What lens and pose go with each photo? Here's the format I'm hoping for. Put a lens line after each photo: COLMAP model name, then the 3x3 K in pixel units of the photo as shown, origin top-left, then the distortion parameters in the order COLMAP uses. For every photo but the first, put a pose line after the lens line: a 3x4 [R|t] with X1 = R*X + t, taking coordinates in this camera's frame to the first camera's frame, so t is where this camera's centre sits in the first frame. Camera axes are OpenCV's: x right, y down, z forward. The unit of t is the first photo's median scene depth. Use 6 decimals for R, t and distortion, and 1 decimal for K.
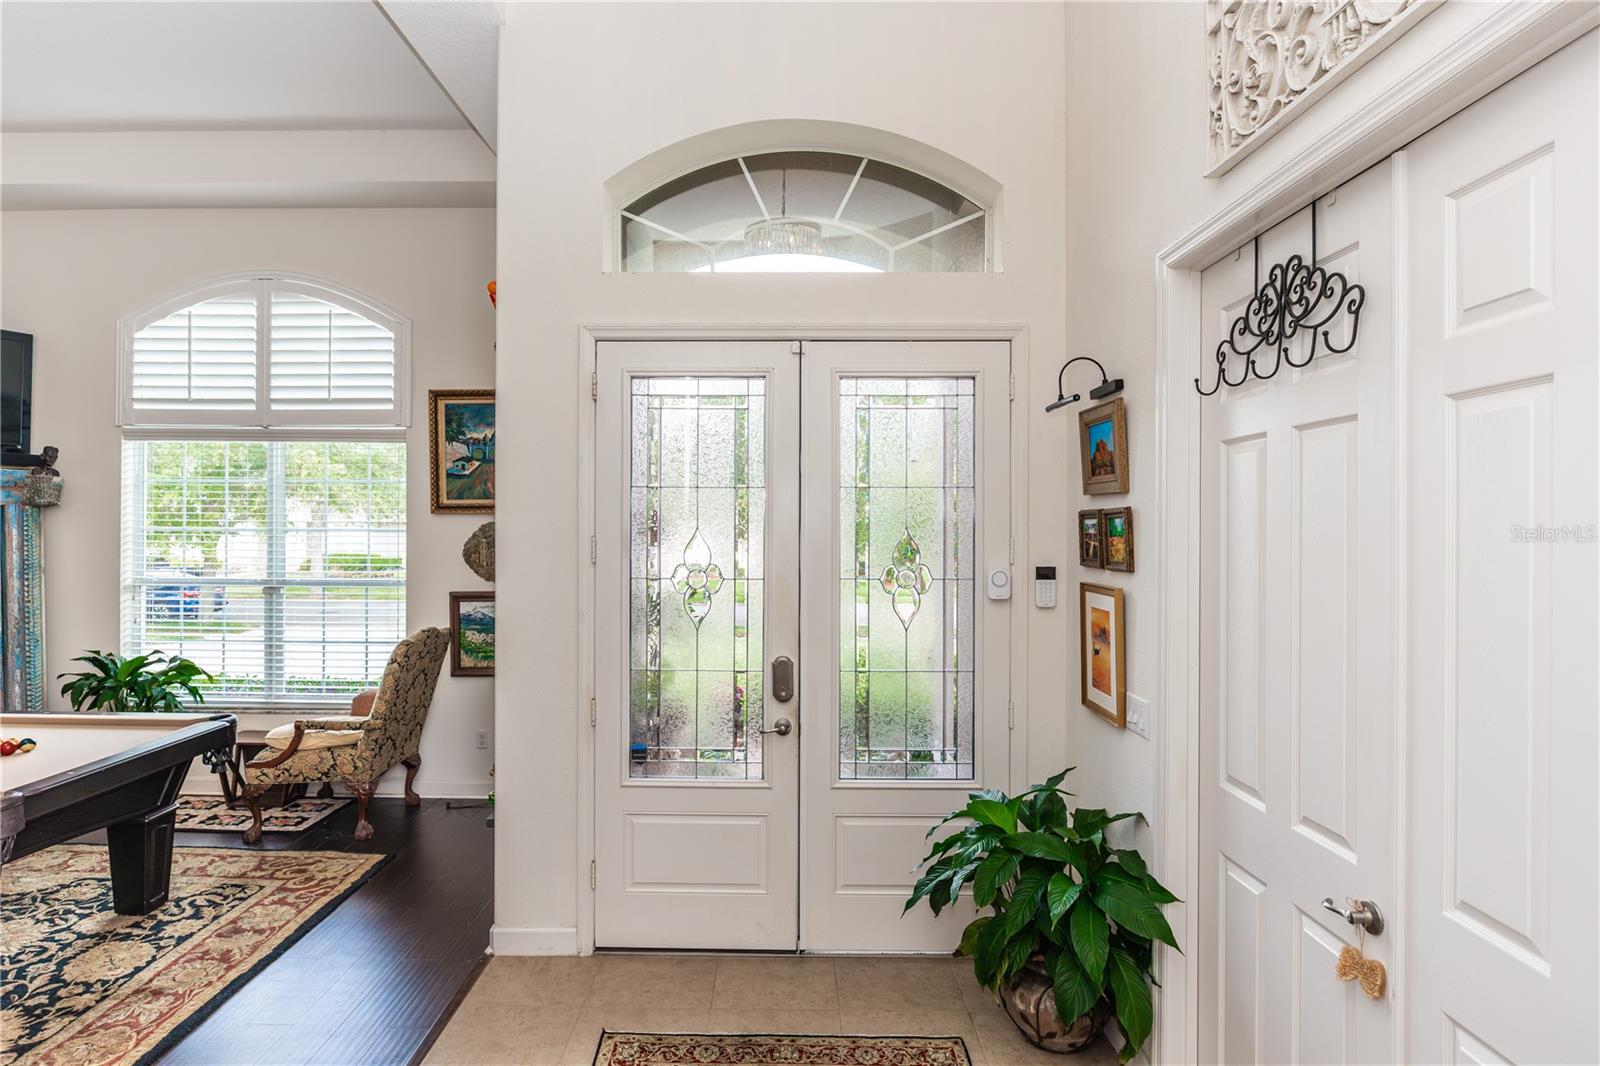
lens RADIAL K [[783.7, 0, 793.0], [0, 783.7, 534.7], [0, 0, 1]] dist [0.004882, -0.003634]
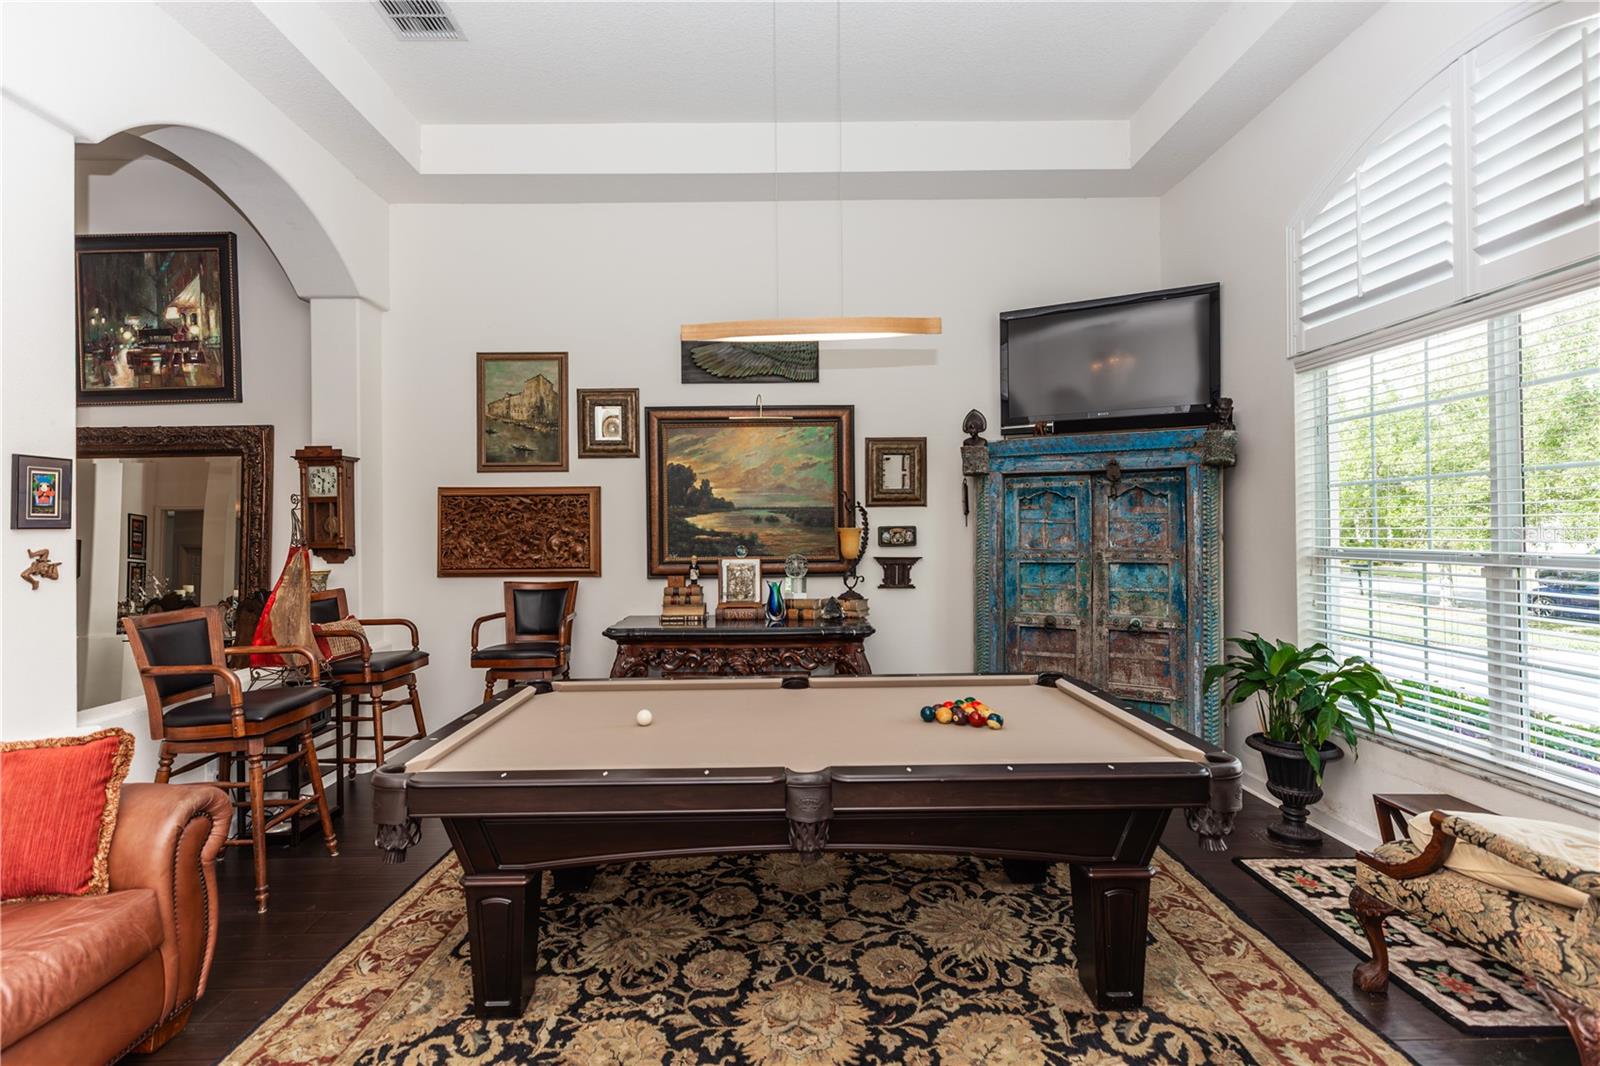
lens RADIAL K [[728.2, 0, 756.8], [0, 728.2, 526.6], [0, 0, 1]] dist [0.008858, -0.000405]
pose [[-0.005649, -0.013957, -0.999887, -0.130969], [0.006288, 0.999882, -0.013993, 0.049064], [0.999964, -0.006367, -0.005560, 0.546447]]
